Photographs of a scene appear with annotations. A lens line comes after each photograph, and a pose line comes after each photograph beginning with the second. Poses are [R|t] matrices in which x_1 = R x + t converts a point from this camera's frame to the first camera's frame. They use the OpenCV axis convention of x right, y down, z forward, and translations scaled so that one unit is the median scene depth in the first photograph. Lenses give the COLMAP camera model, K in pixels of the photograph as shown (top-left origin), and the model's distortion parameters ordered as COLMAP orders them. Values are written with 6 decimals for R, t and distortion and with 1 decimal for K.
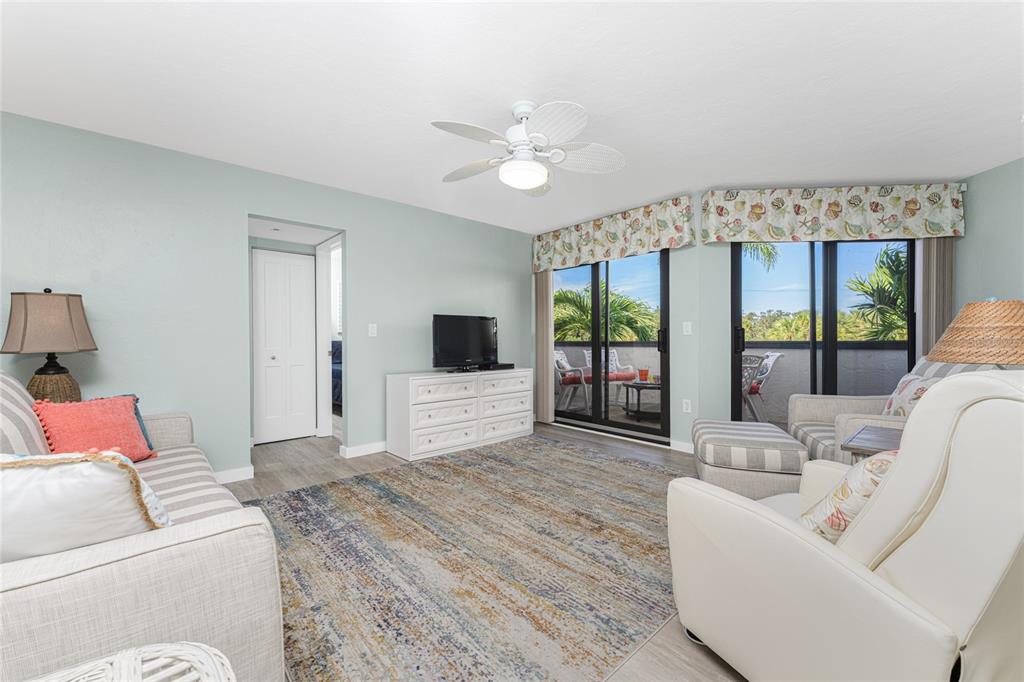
lens RADIAL K [[410.1, 0, 512.0], [0, 410.1, 341.0], [0, 0, 1]] dist [-0.000839, -0.000120]
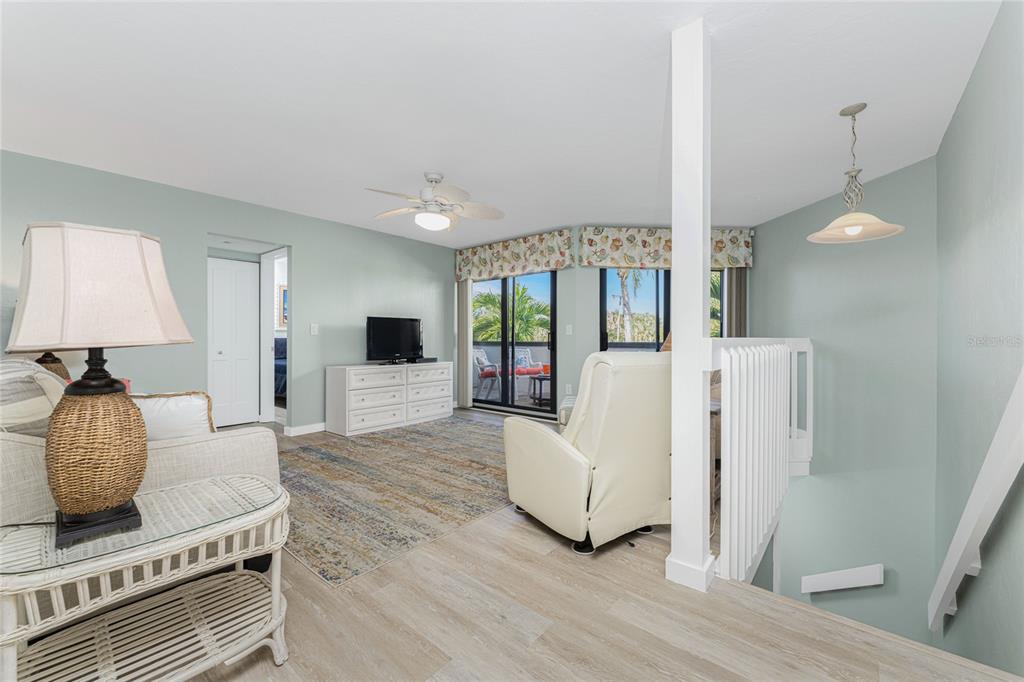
lens RADIAL K [[410.1, 0, 512.0], [0, 410.1, 341.0], [0, 0, 1]] dist [-0.000839, -0.000120]
pose [[0.989687, 0.004779, 0.143164, 0.064730], [-0.005148, 0.999984, 0.002204, 0.002224], [-0.143152, -0.002918, 0.989696, -0.284780]]
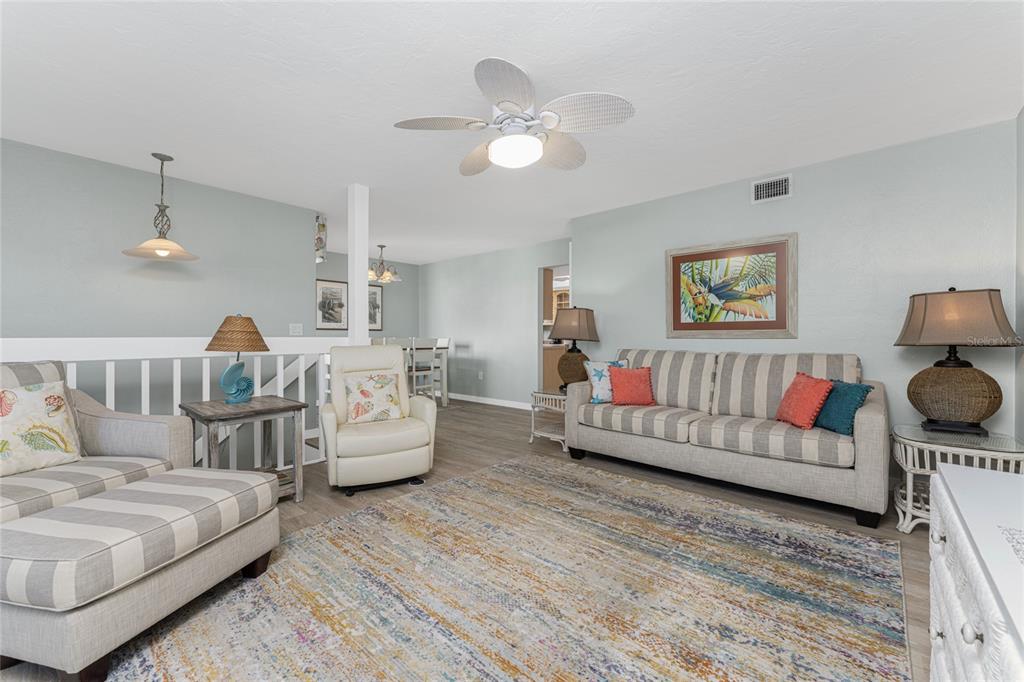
lens RADIAL K [[410.1, 0, 513.1], [0, 410.1, 336.6], [0, 0, 1]] dist [-0.000614, -0.000092]
pose [[-0.993460, 0.005964, -0.114023, 0.088747], [0.005496, 0.999975, 0.004419, -0.006169], [0.114047, 0.003763, -0.993468, 1.247198]]
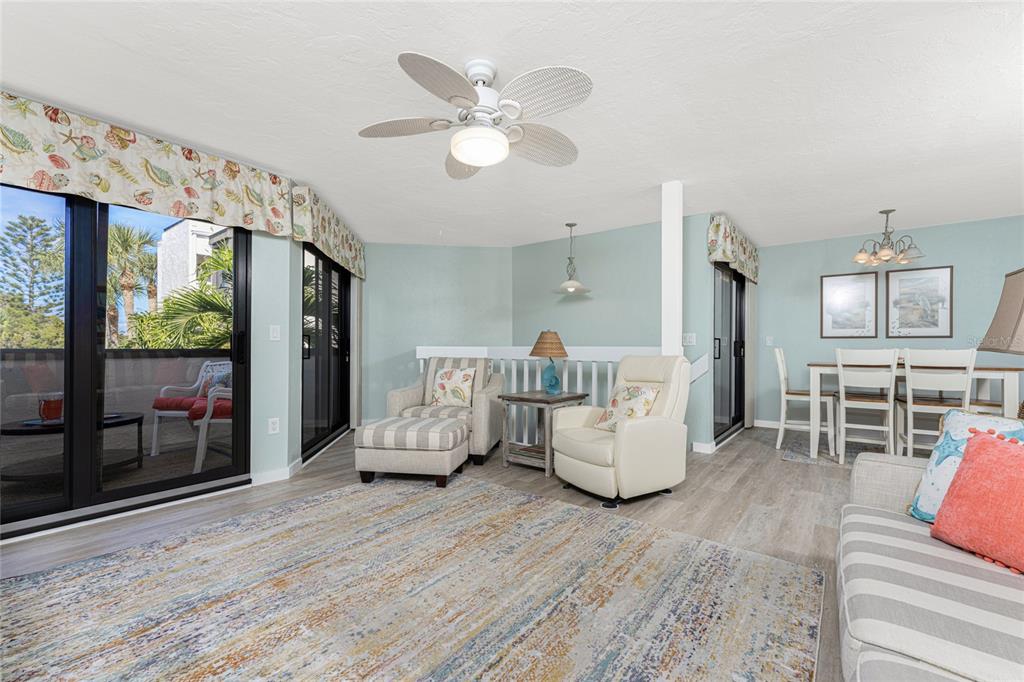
lens RADIAL K [[427.7, 0, 509.1], [0, 427.7, 347.5], [0, 0, 1]] dist [0.002197, 0.000056]
pose [[-0.172534, 0.002785, 0.985000, -0.554031], [0.001798, 0.999995, -0.002512, 0.000744], [-0.985002, 0.001337, -0.172539, 0.724167]]
